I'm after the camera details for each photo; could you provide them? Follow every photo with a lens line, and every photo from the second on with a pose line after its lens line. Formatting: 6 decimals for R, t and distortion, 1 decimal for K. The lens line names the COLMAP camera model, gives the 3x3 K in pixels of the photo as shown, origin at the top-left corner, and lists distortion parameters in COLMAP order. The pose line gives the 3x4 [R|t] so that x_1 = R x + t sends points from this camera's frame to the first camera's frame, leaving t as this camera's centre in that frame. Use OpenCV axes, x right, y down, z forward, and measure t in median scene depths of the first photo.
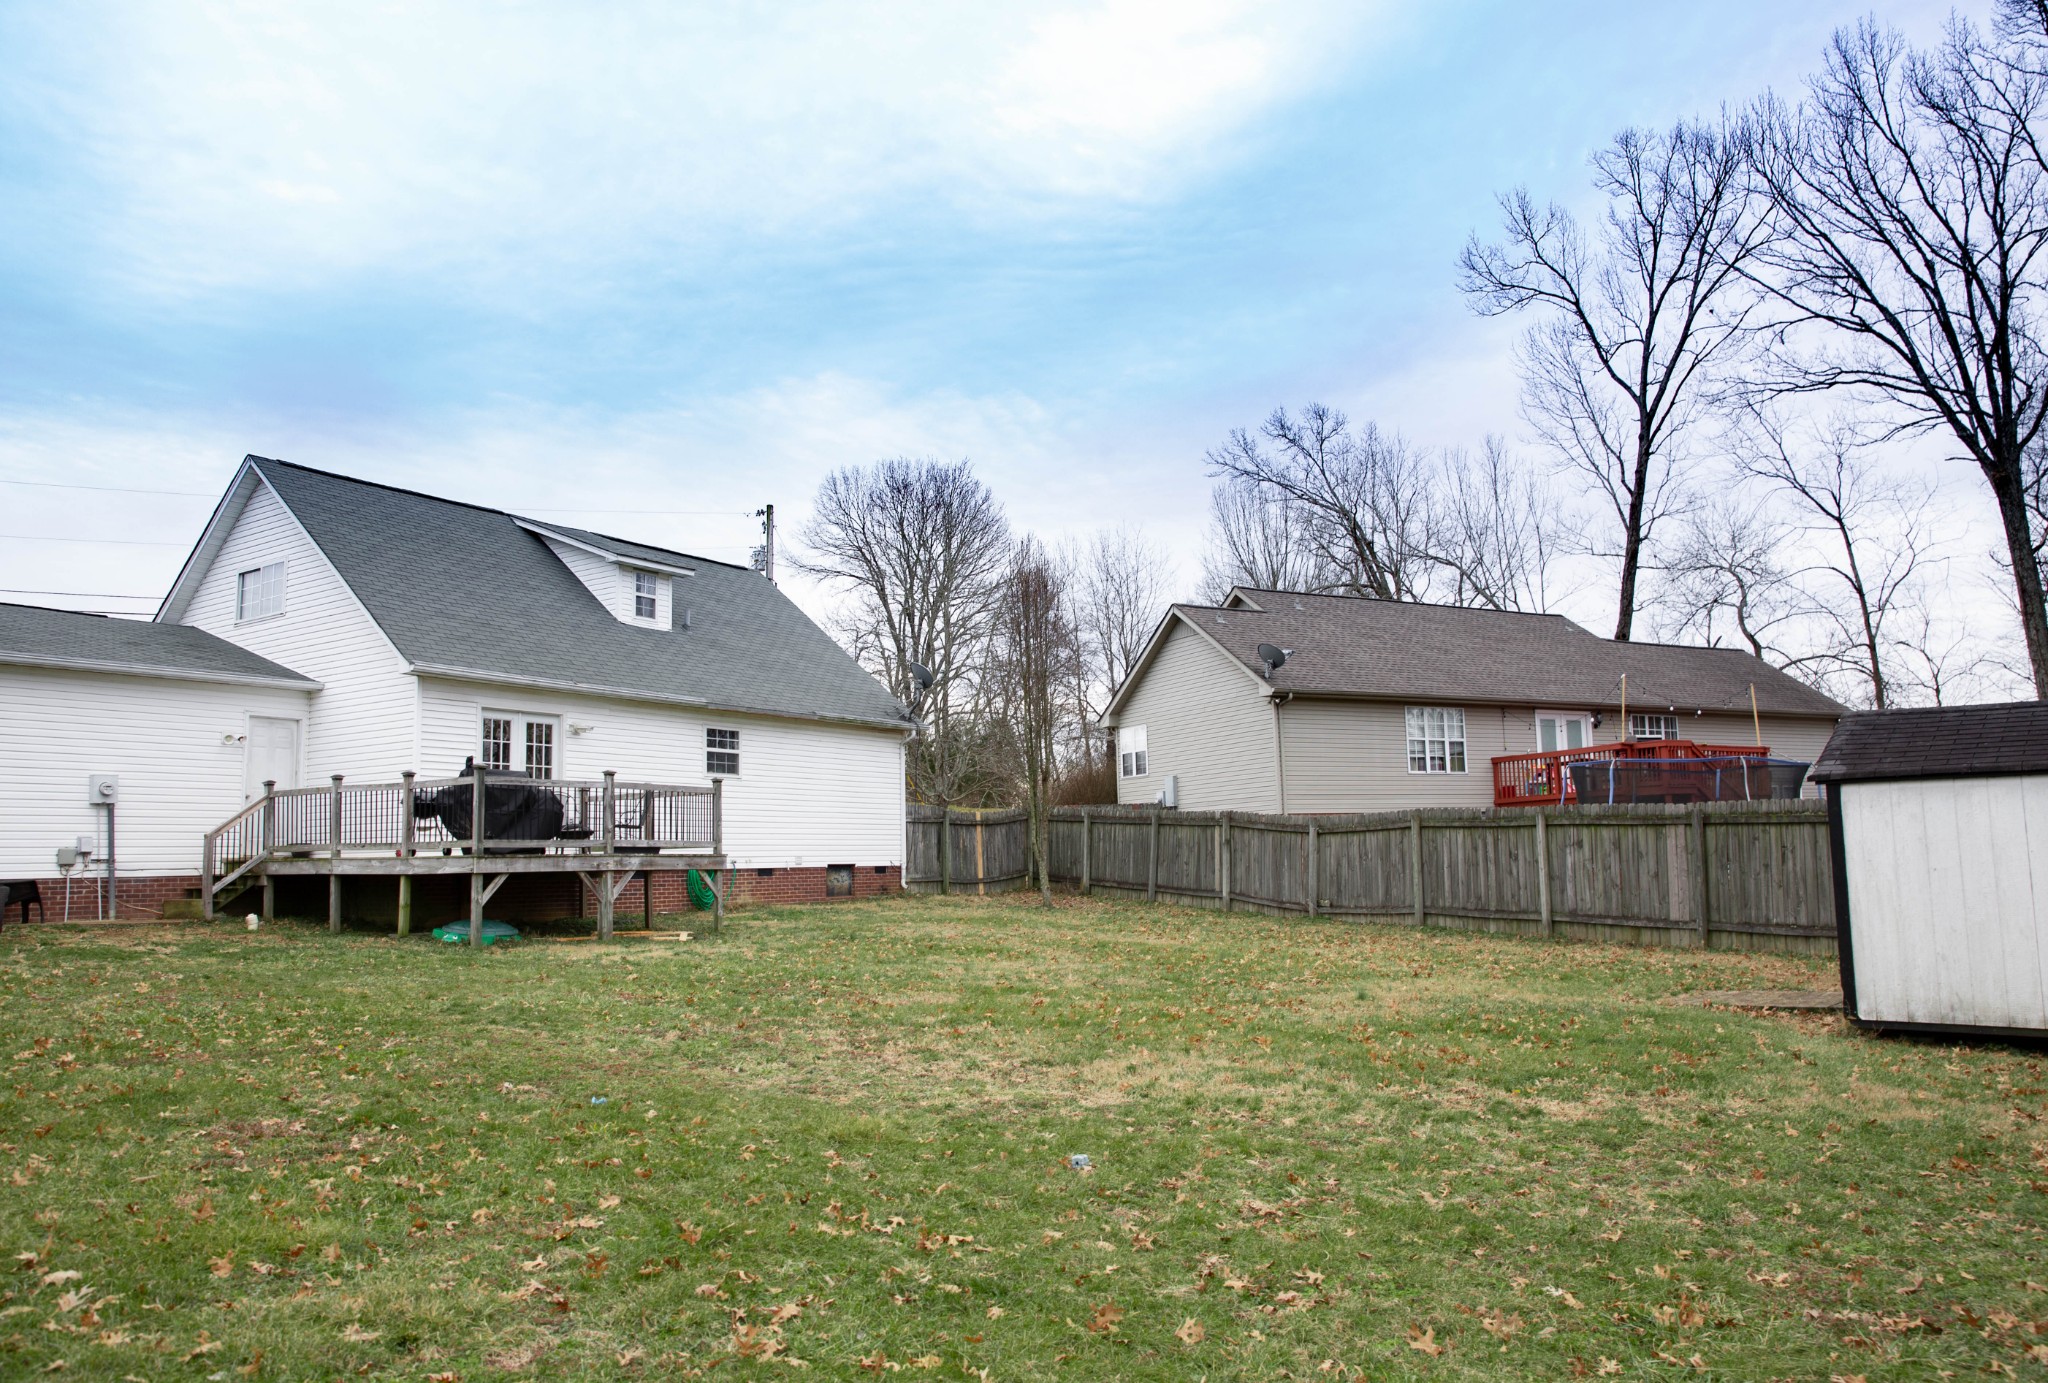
lens RADIAL K [[1428.2, 0, 1029.2], [0, 1428.2, 693.9], [0, 0, 1]] dist [-0.072349, 0.001806]
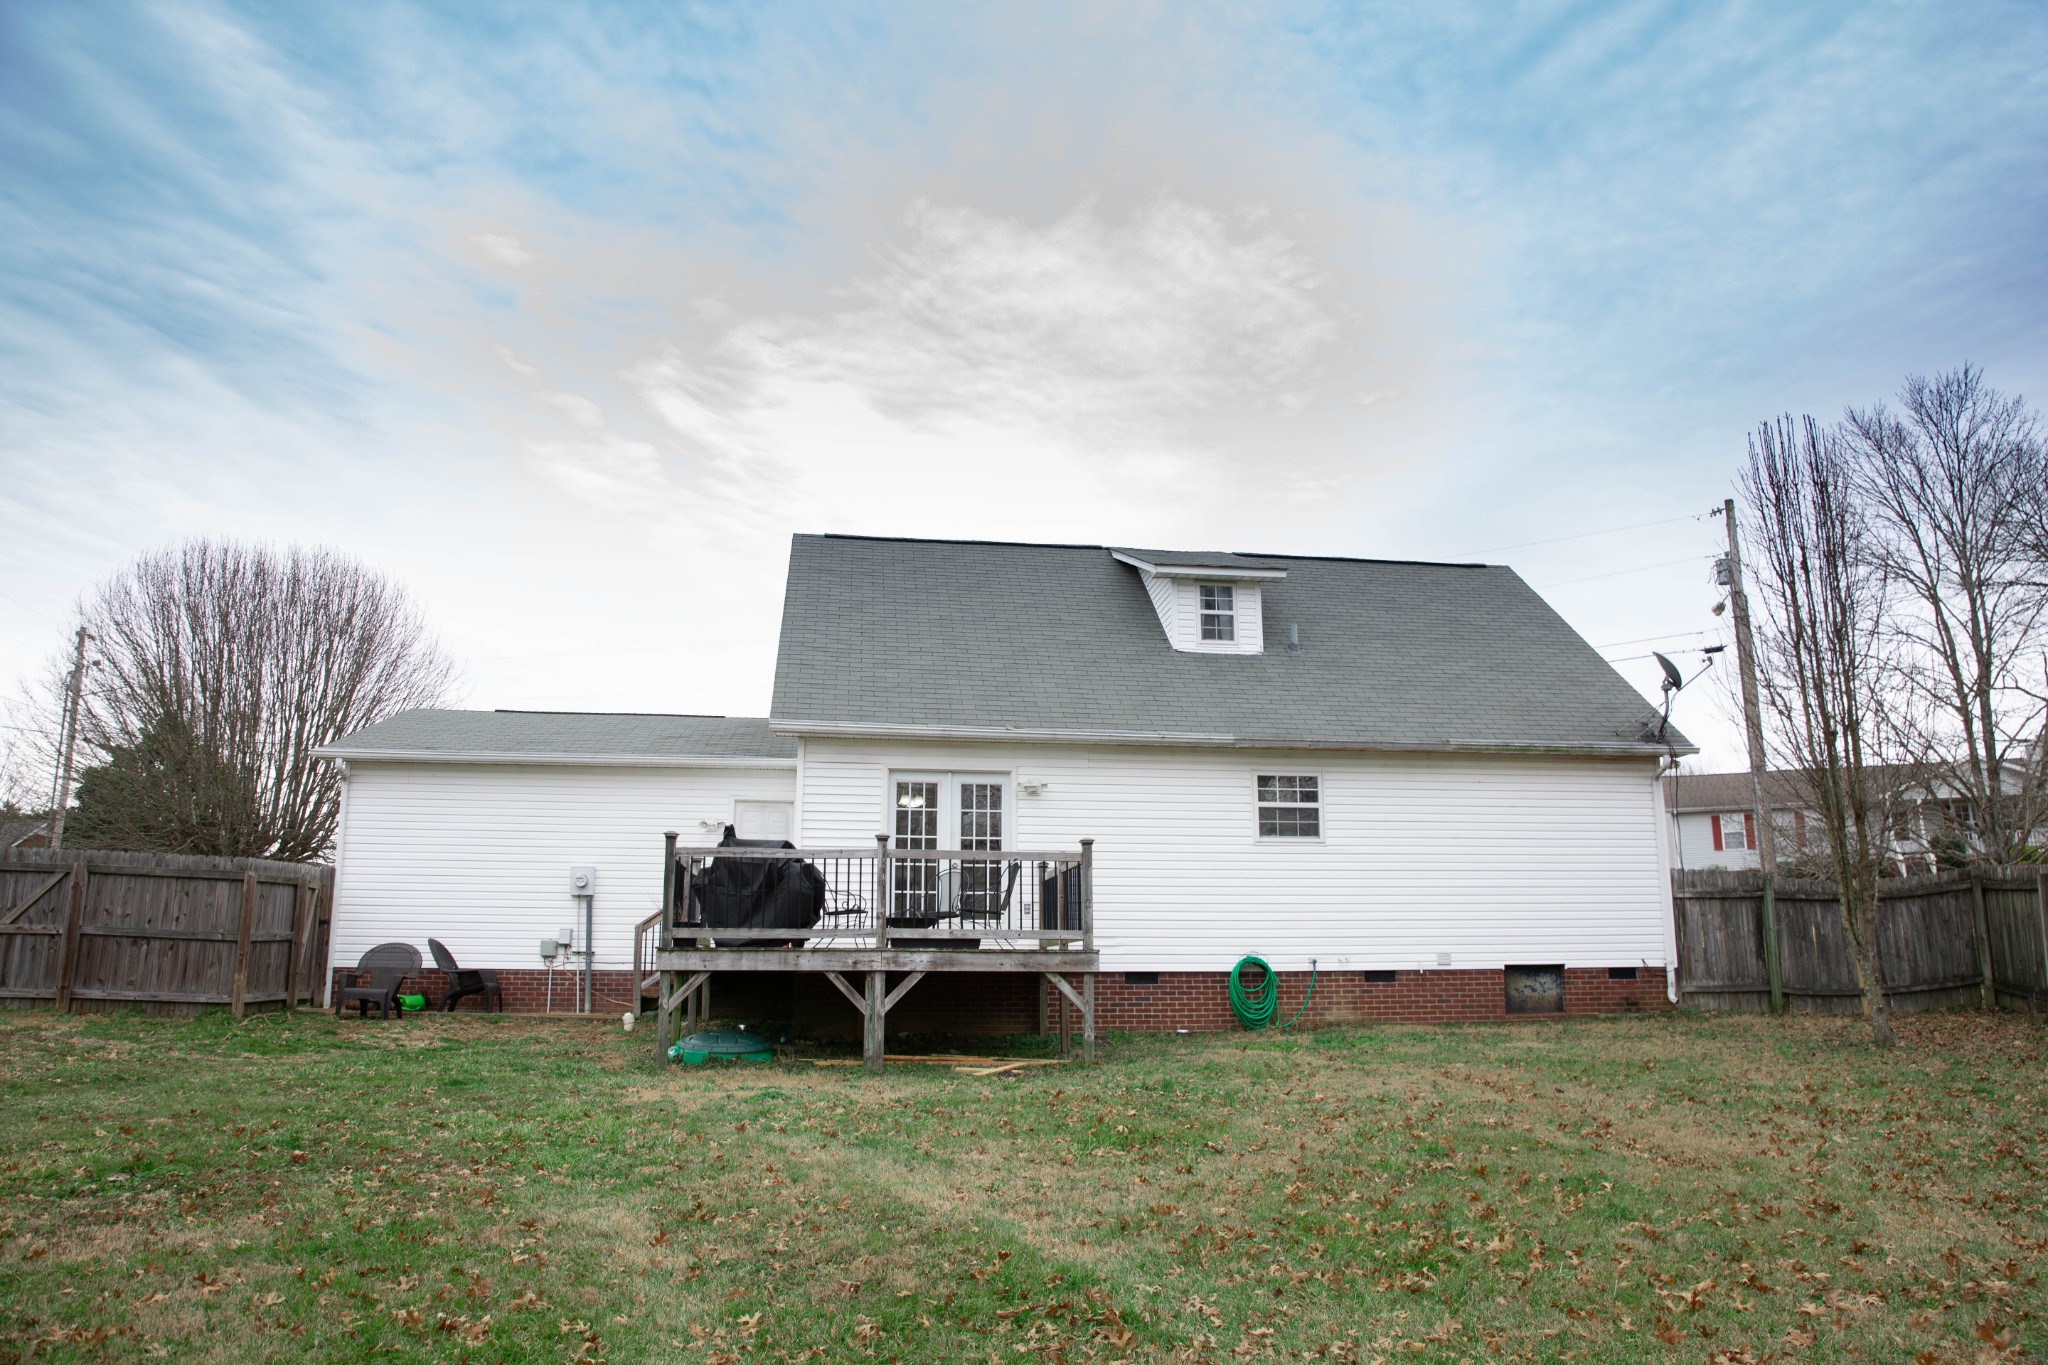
lens RADIAL K [[1390.7, 0, 1018.4], [0, 1390.7, 681.8], [0, 0, 1]] dist [-0.088901, 0.052892]
pose [[0.653844, -0.134135, -0.744645, 0.257696], [0.075518, 0.990815, -0.112169, 0.053056], [0.752852, 0.017107, 0.657968, 0.496861]]
